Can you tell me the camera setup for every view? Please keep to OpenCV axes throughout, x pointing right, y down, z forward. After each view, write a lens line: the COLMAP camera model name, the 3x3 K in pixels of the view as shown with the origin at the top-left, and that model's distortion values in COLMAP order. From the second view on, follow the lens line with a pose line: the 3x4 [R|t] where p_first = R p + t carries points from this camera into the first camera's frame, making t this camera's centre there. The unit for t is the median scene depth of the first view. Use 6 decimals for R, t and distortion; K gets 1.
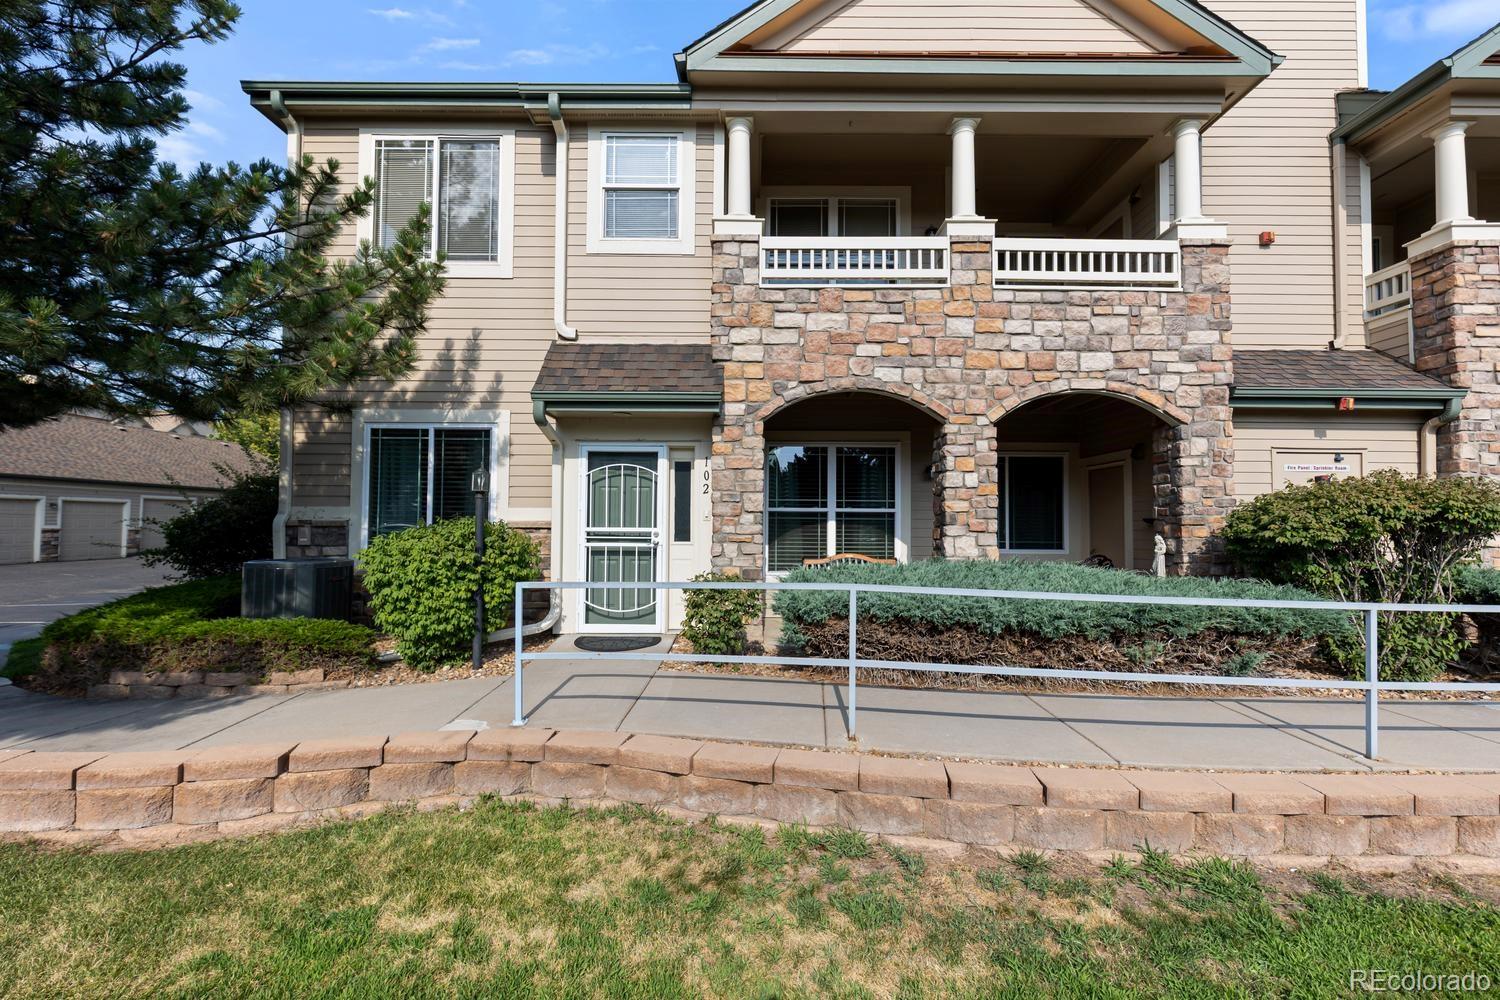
lens RADIAL K [[671.6, 0, 749.3], [0, 671.6, 502.6], [0, 0, 1]] dist [0.000998, -0.000353]
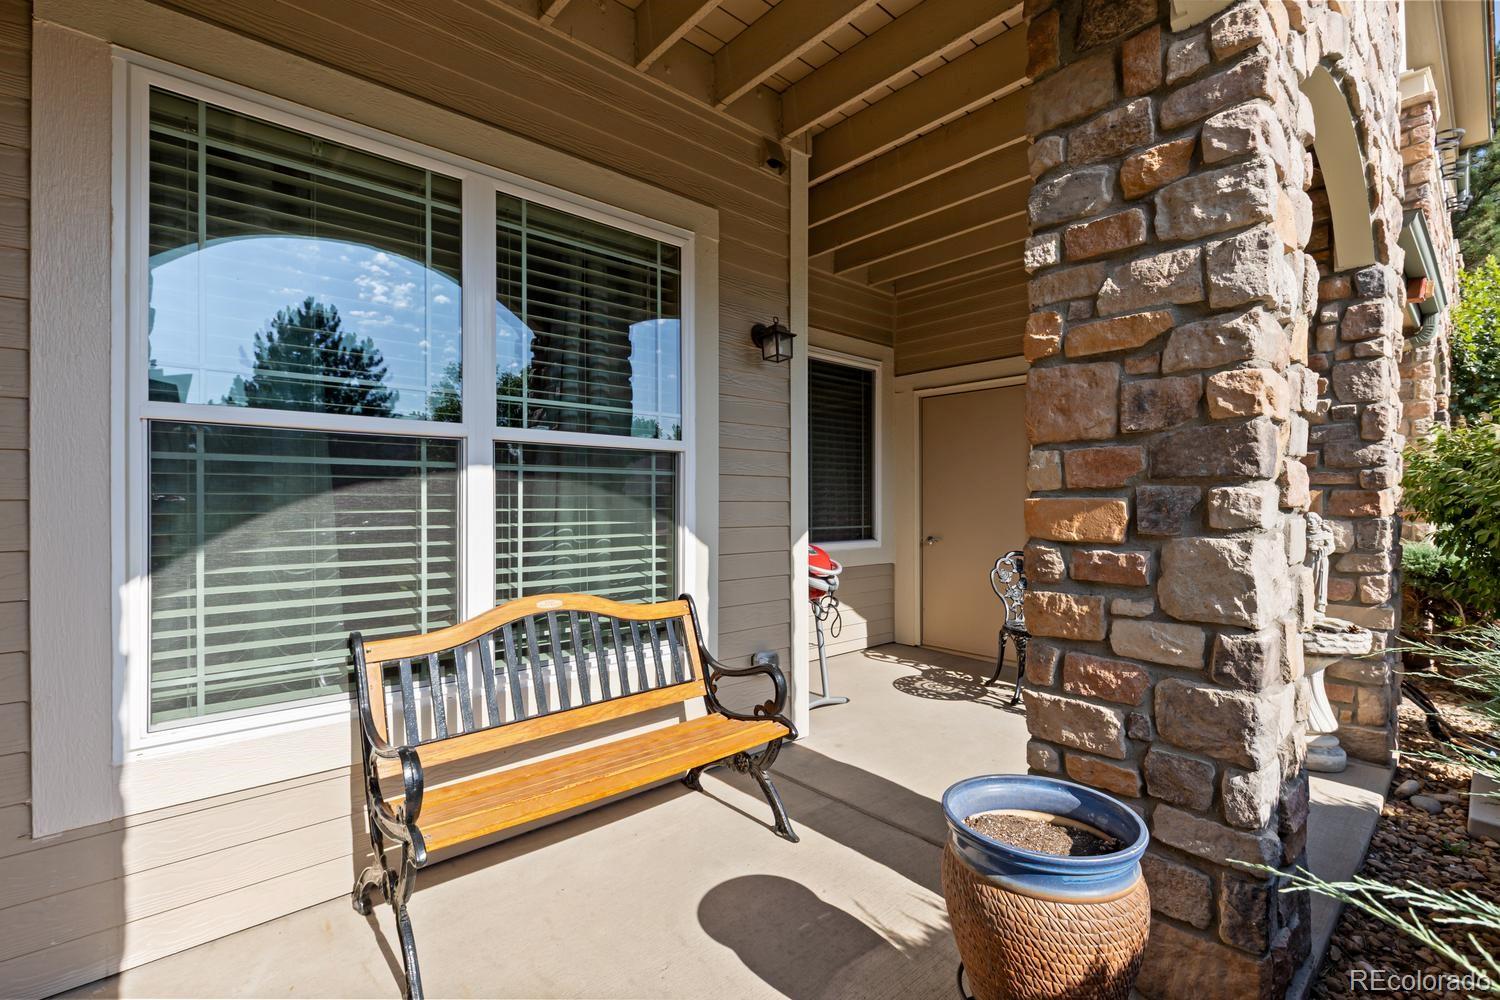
lens RADIAL K [[671.6, 0, 749.3], [0, 671.6, 502.6], [0, 0, 1]] dist [0.000998, -0.000353]
pose [[0.746149, -0.006828, 0.665744, 0.036644], [-0.017108, 0.999421, 0.029424, 0.036630], [-0.665559, -0.033344, 0.745600, 0.940760]]
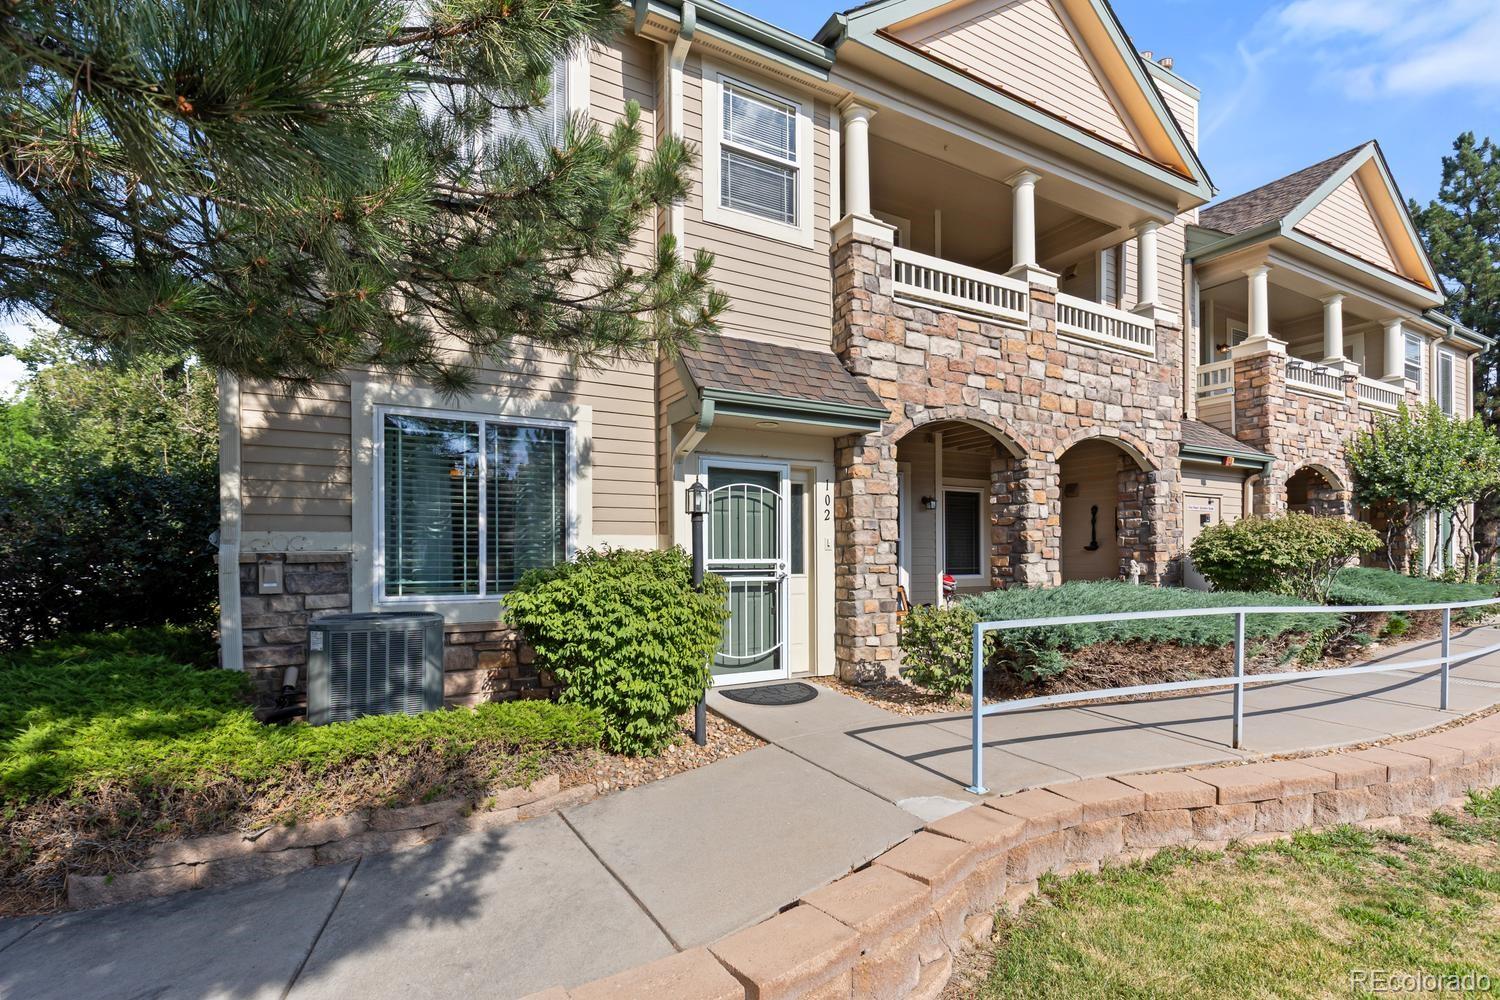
lens RADIAL K [[691.5, 0, 748.2], [0, 691.5, 554.2], [0, 0, 1]] dist [0.000209, -0.000019]
pose [[0.873007, -0.008583, 0.487632, -0.632287], [-0.006808, 0.999533, 0.029783, 0.005265], [-0.487660, -0.029321, 0.872541, 0.247312]]
